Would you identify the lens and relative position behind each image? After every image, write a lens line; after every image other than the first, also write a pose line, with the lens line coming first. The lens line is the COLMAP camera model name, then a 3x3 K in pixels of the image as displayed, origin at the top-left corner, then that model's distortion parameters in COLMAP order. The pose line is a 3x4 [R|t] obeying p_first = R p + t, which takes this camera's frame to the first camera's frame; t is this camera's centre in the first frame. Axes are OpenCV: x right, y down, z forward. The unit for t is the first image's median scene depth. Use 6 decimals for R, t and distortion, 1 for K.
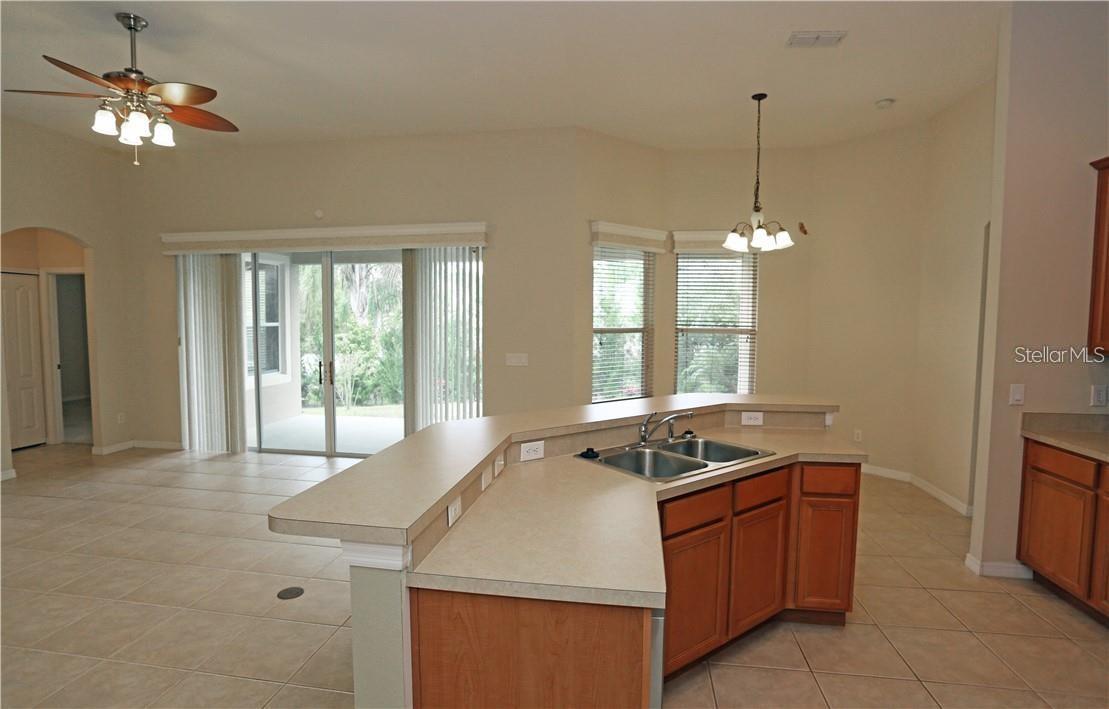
lens RADIAL K [[550.9, 0, 554.5], [0, 550.9, 354.5], [0, 0, 1]] dist [-0.068402, 0.041898]
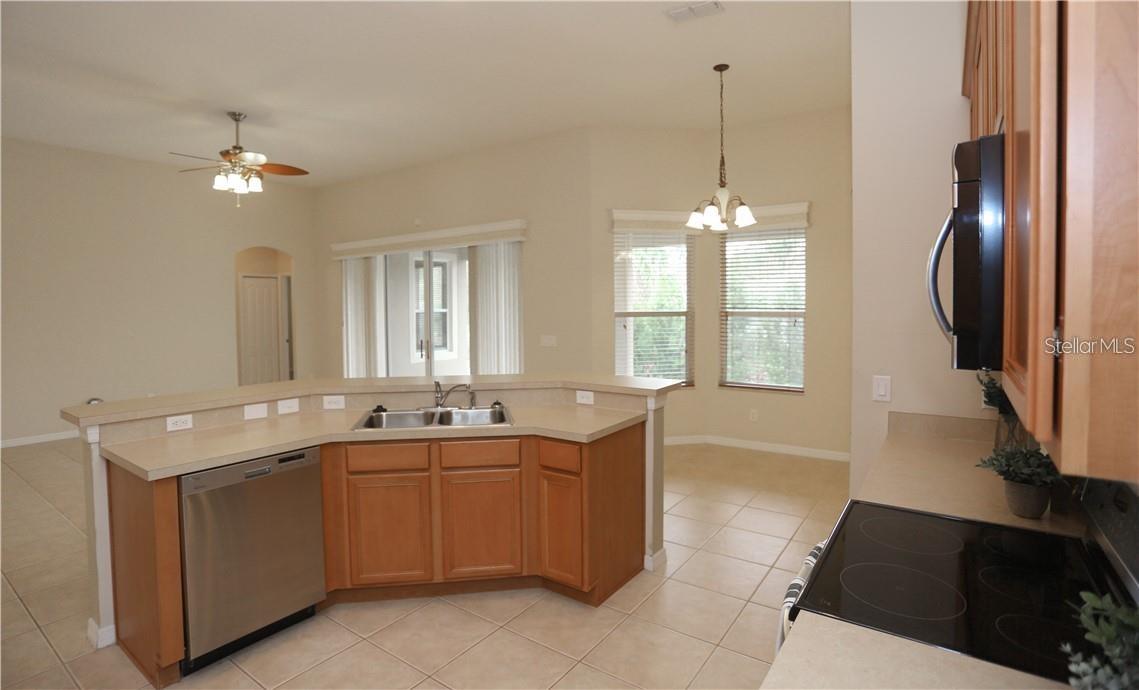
lens RADIAL K [[553.6, 0, 569.9], [0, 553.6, 325.6], [0, 0, 1]] dist [-0.037034, 0.000269]
pose [[0.894268, 0.004332, -0.447511, 0.464590], [-0.016200, 0.999611, -0.022696, 0.003291], [0.447239, 0.027546, 0.893990, 0.026829]]
